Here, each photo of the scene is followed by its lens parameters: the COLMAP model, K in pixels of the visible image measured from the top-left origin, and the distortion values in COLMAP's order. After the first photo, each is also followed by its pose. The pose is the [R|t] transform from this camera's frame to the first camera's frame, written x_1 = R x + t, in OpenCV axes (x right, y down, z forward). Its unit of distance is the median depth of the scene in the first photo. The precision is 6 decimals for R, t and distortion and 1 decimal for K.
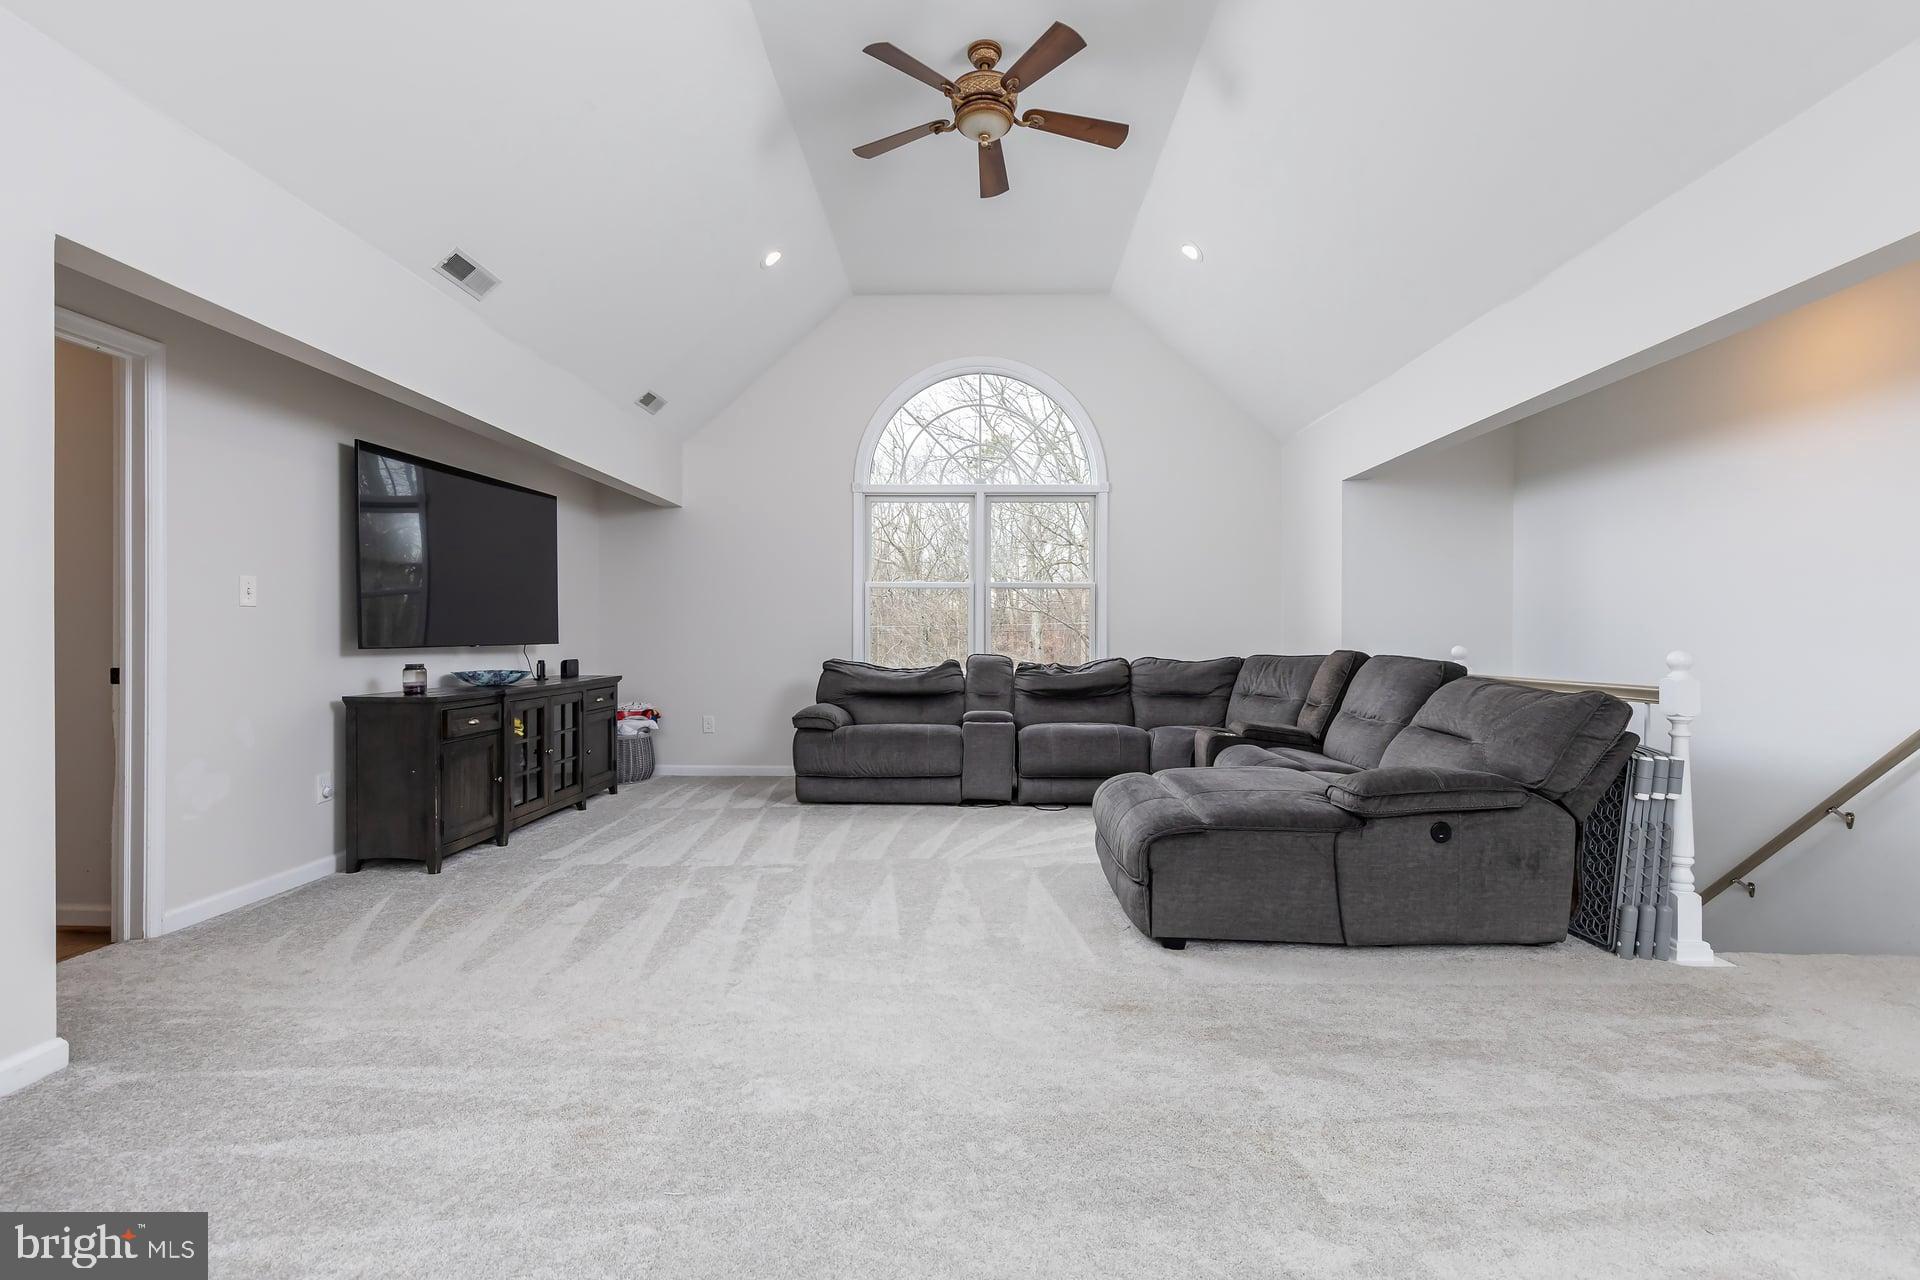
lens RADIAL K [[825.4, 0, 963.1], [0, 825.4, 638.6], [0, 0, 1]] dist [-0.009486, 0.000402]
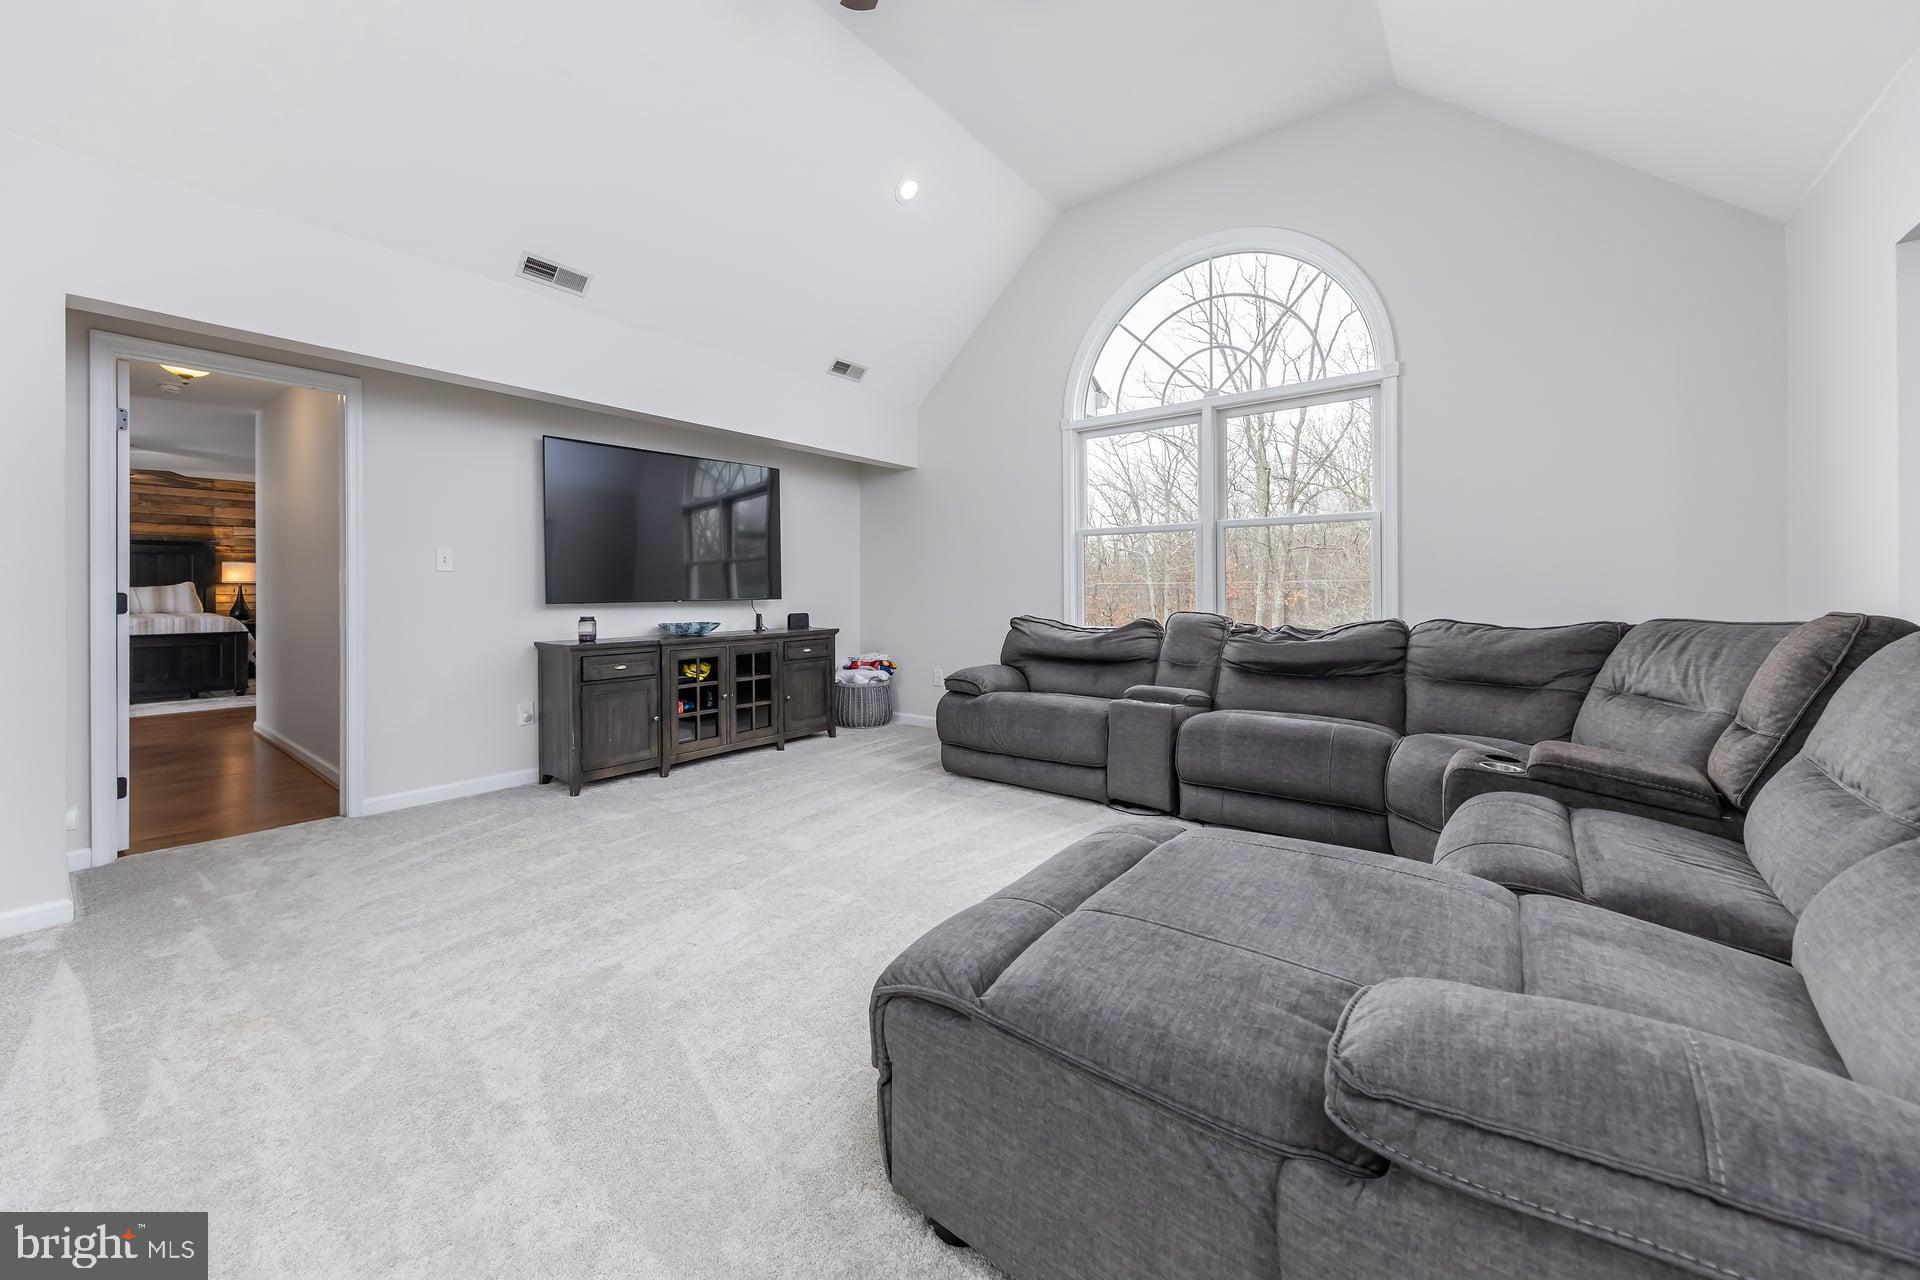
lens RADIAL K [[708.8, 0, 944.0], [0, 708.8, 591.6], [0, 0, 1]] dist [0.001664, -0.000408]
pose [[0.795595, -0.007741, -0.605779, 0.272805], [0.005649, 0.999970, -0.005359, 0.002231], [0.605802, 0.000841, 0.795615, 0.359360]]
